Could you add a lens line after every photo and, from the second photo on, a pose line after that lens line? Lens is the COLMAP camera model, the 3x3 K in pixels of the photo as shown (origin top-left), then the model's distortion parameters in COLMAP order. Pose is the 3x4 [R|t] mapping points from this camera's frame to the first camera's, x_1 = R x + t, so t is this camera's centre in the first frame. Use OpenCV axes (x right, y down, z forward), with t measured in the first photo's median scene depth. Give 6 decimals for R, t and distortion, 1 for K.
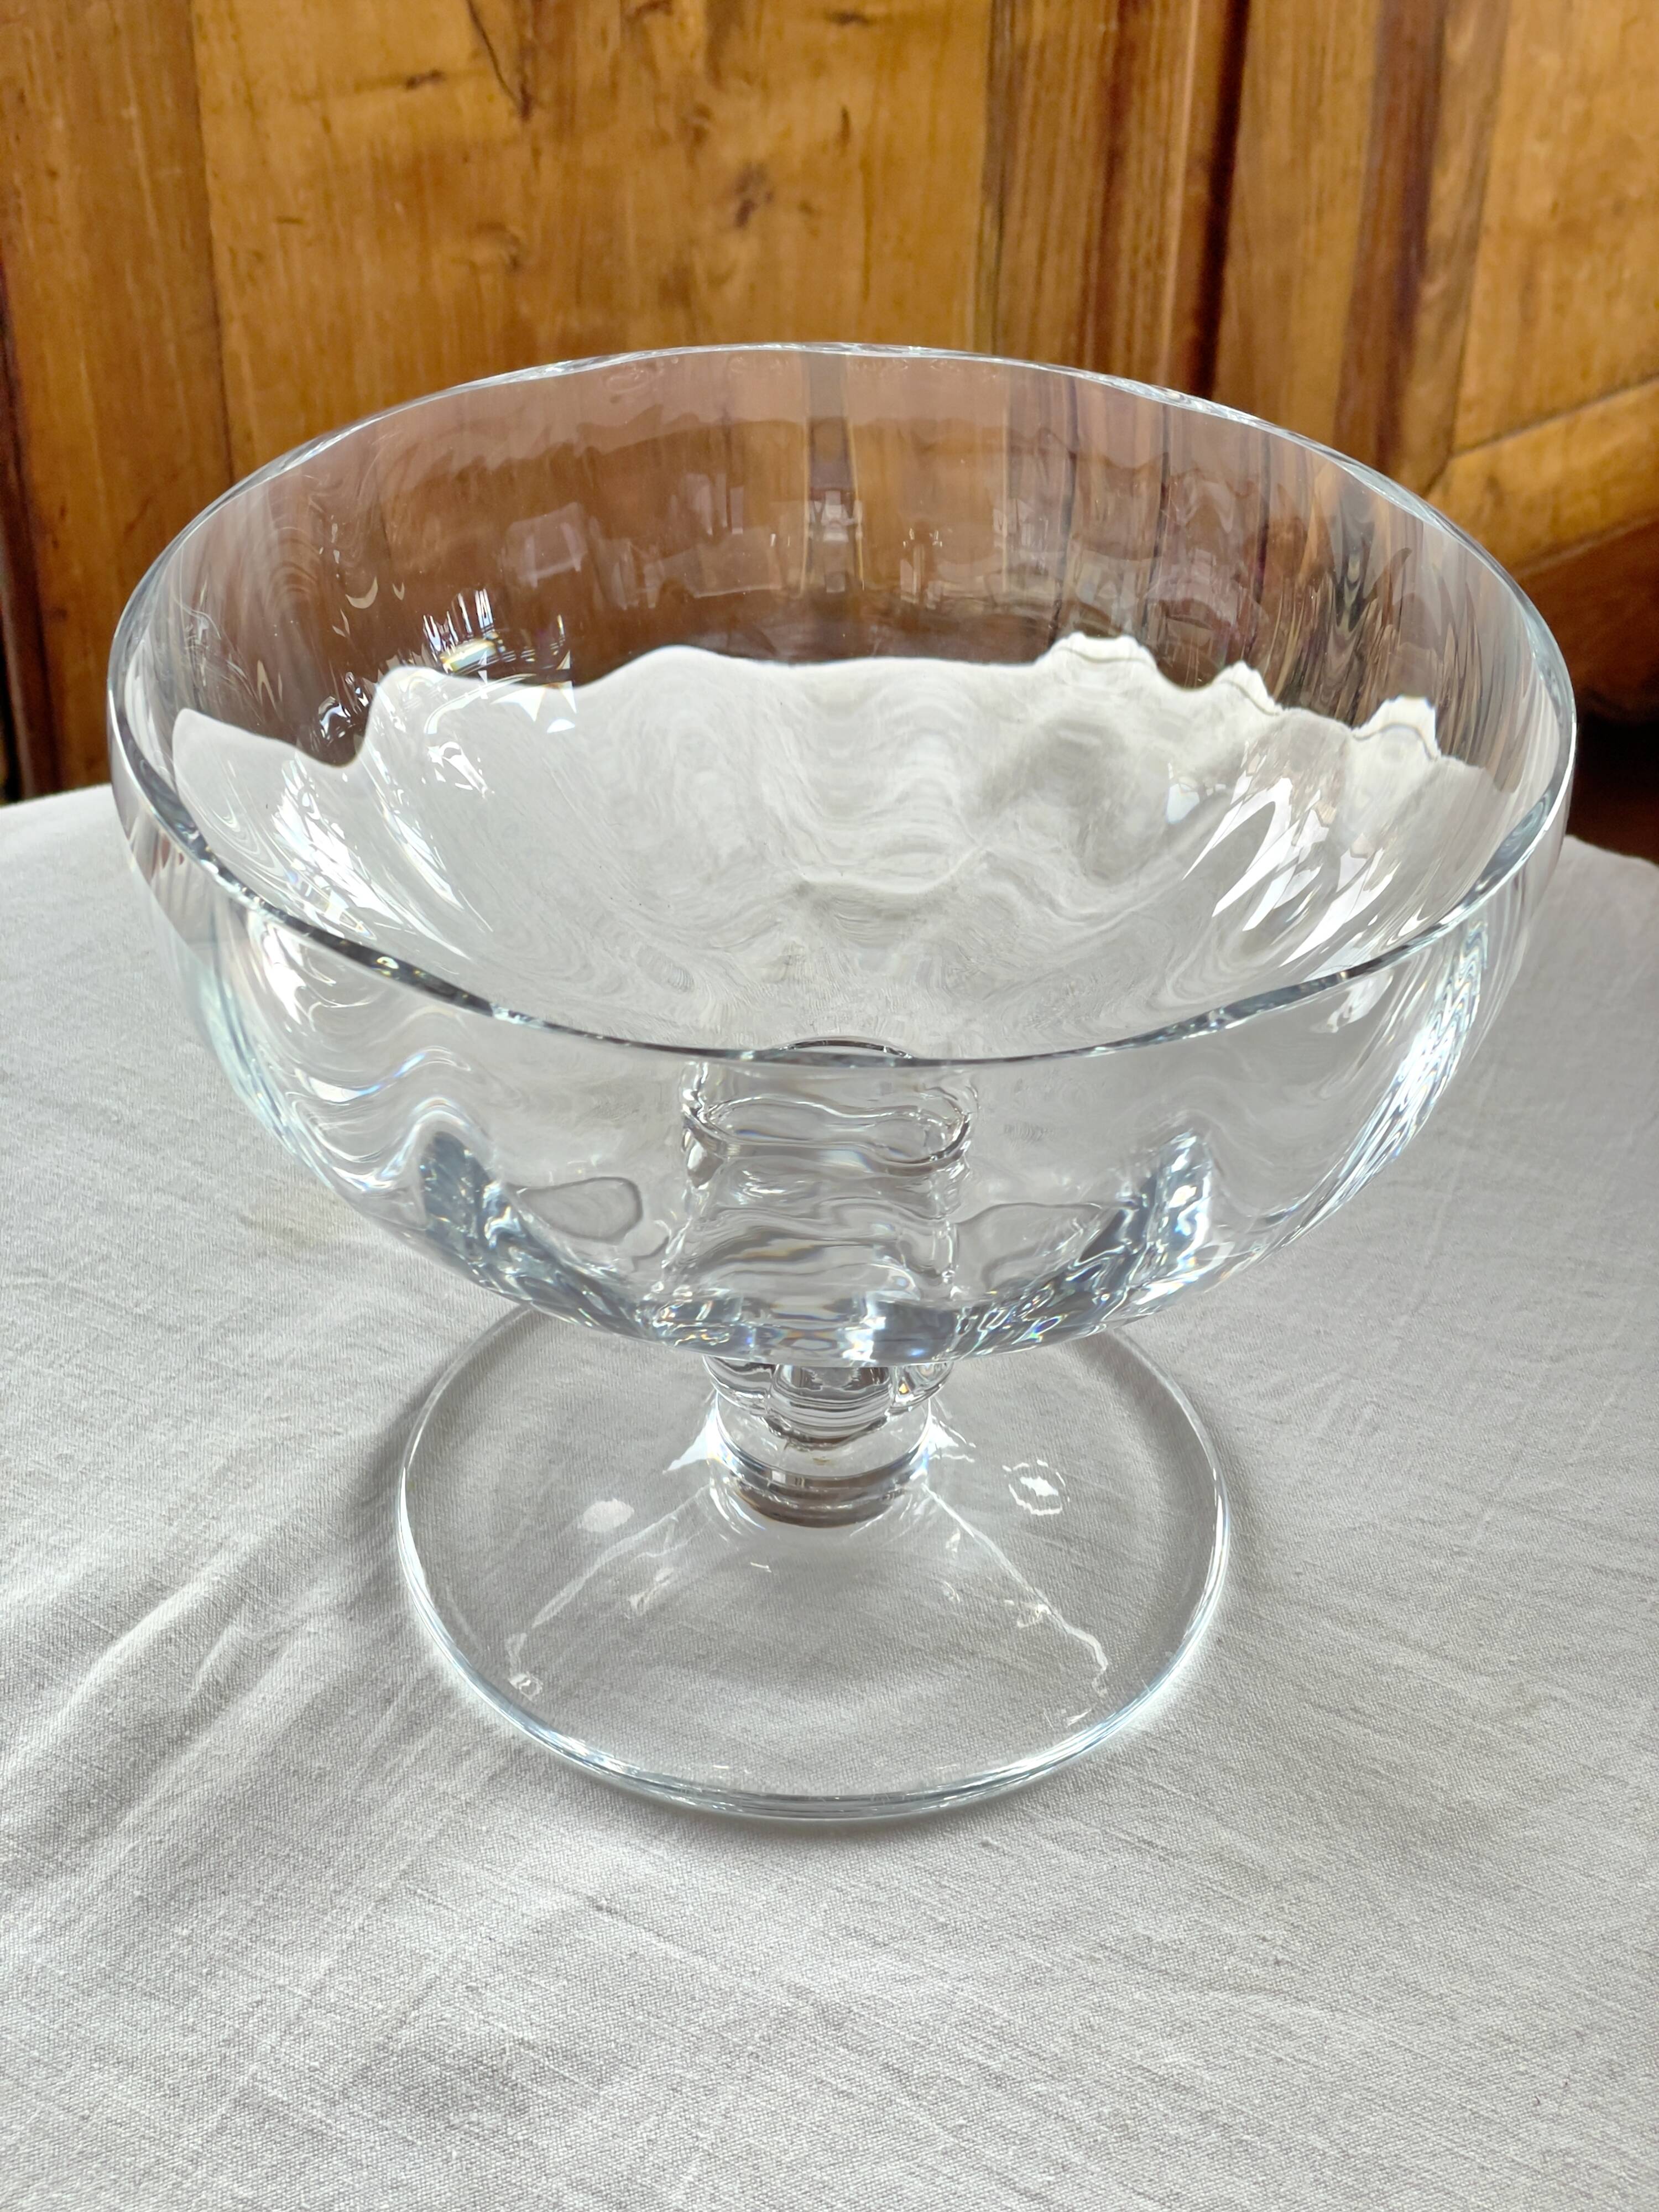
lens RADIAL K [[3299.7, 0, 836.4], [0, 3299.7, 1092.1], [0, 0, 1]] dist [0.075598, 0.000000]
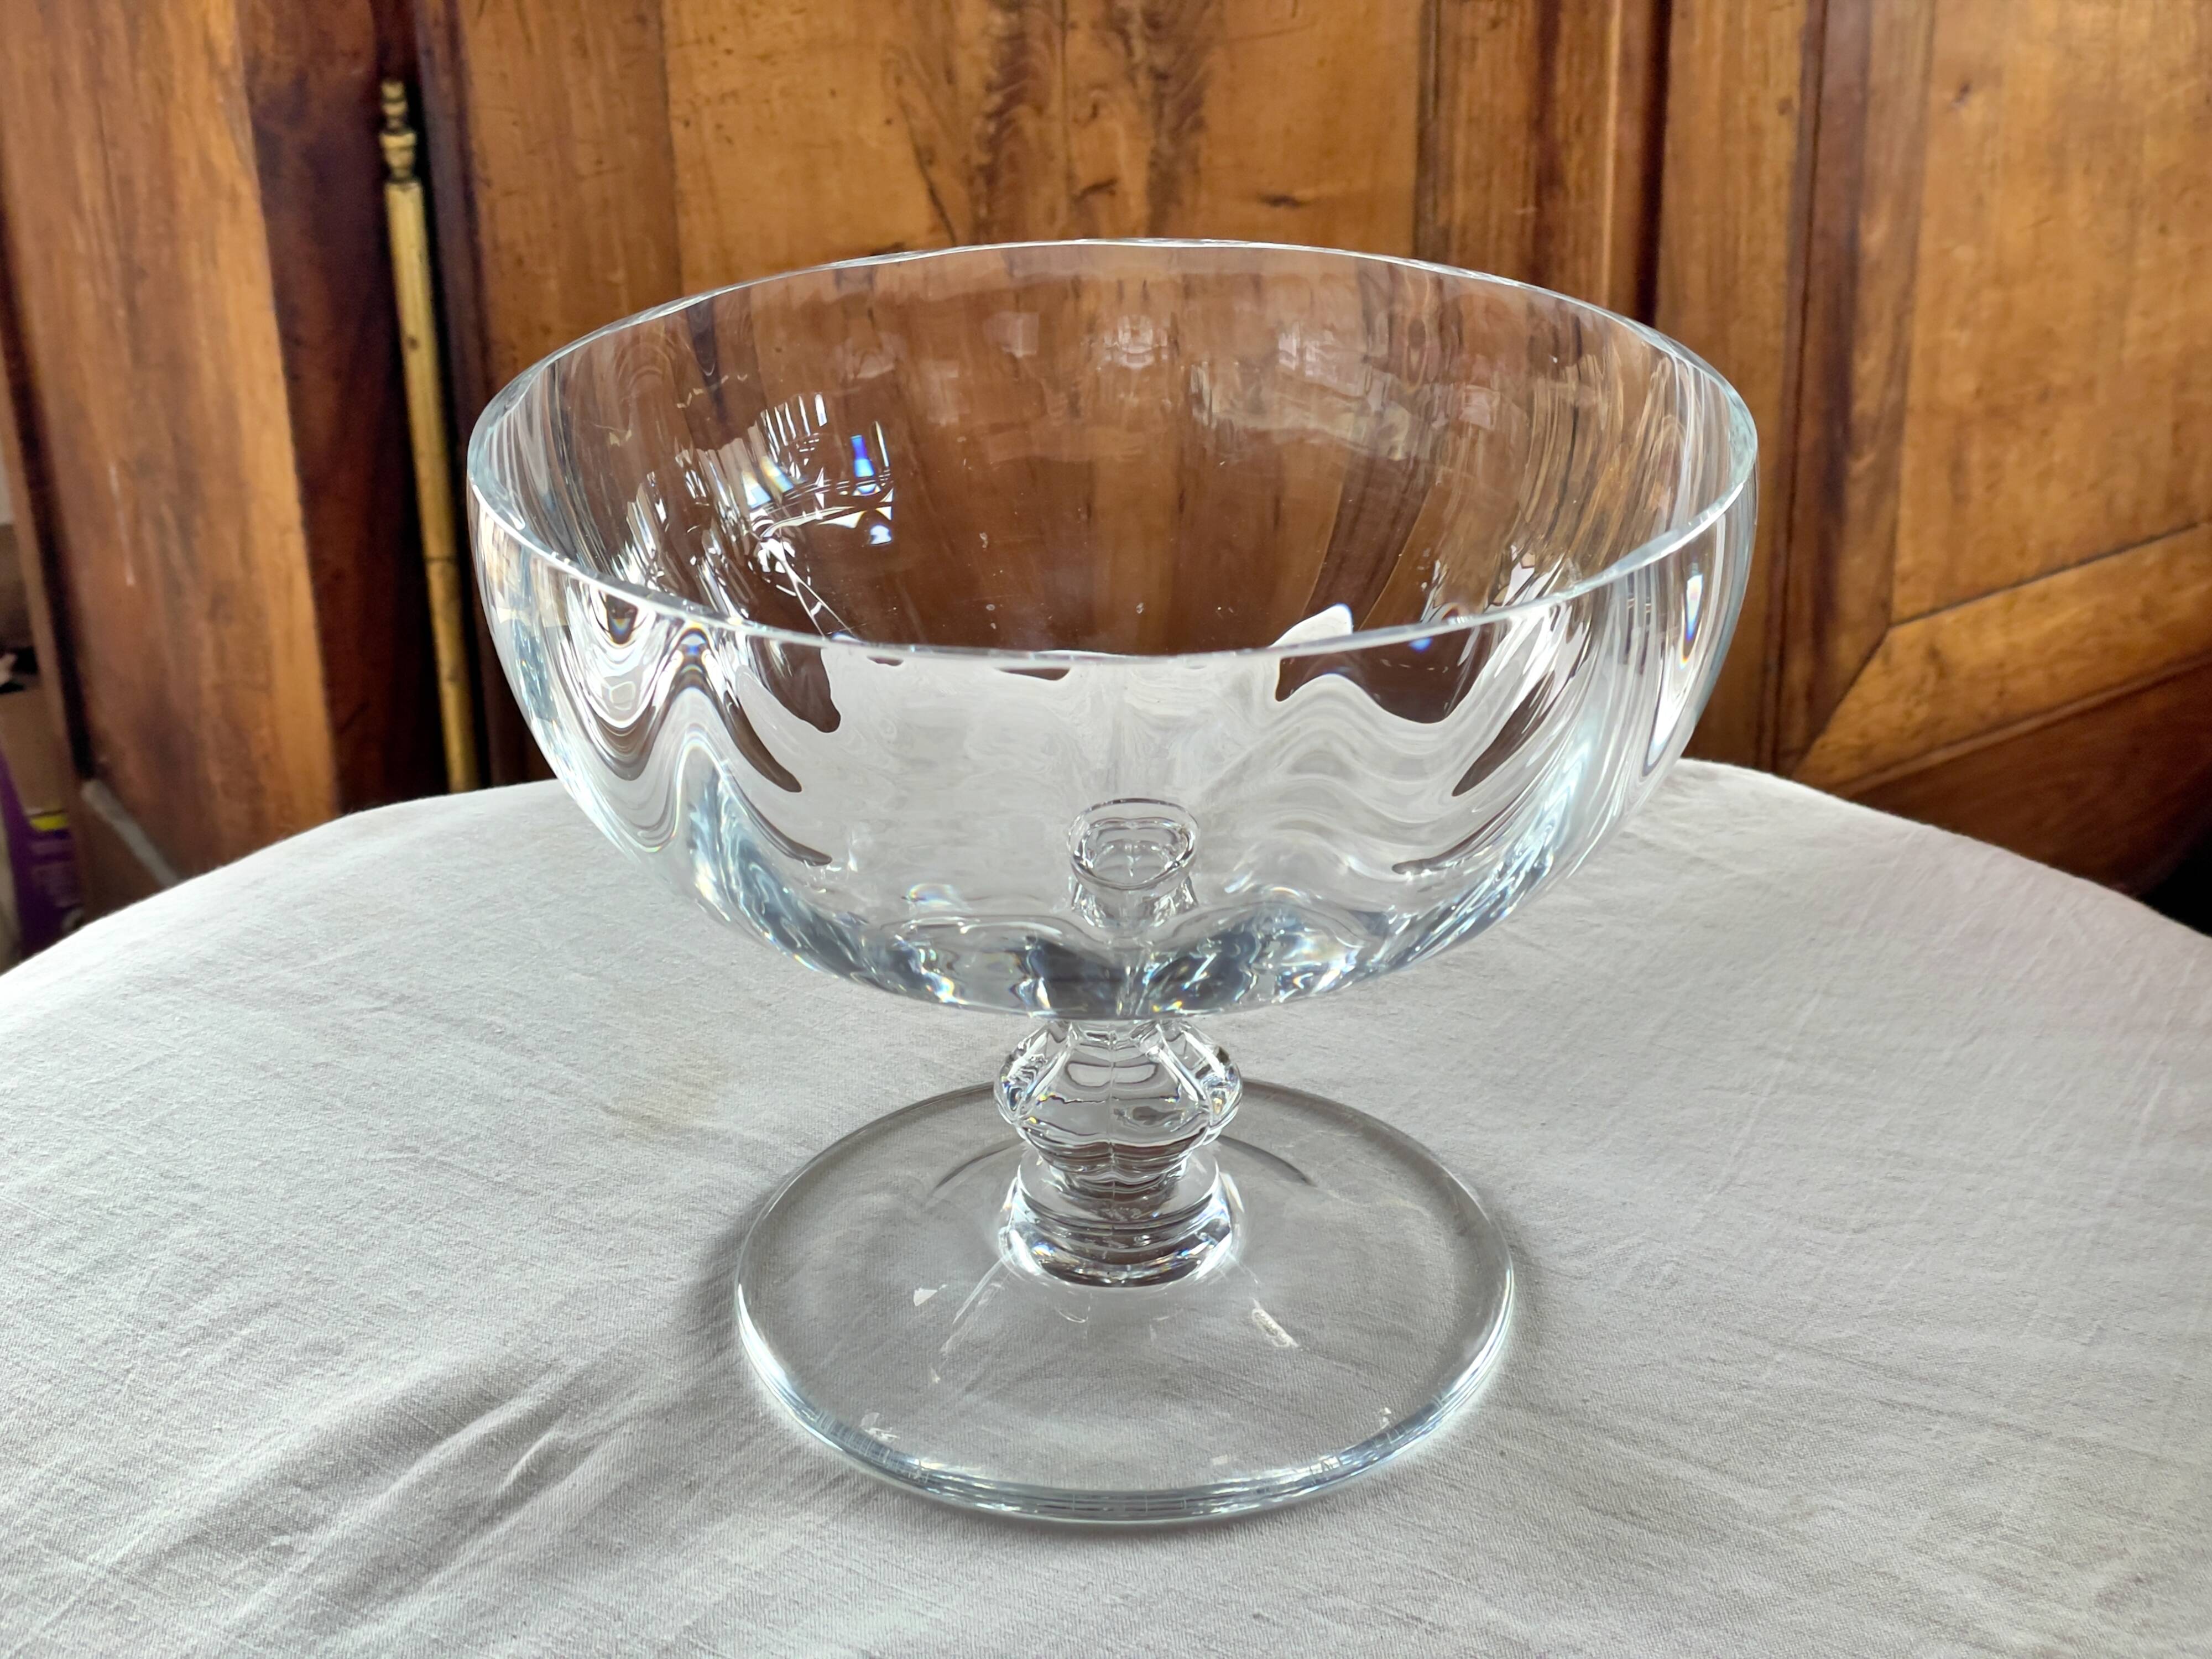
lens RADIAL K [[3299.7, 0, 1126.8], [0, 3299.7, 795.4], [0, 0, 1]] dist [0.075598, 0.000000]
pose [[0.996704, -0.008171, -0.080717, 0.072351], [-0.007563, 0.981225, -0.192719, 0.140755], [0.080777, 0.192694, 0.977928, -0.042480]]
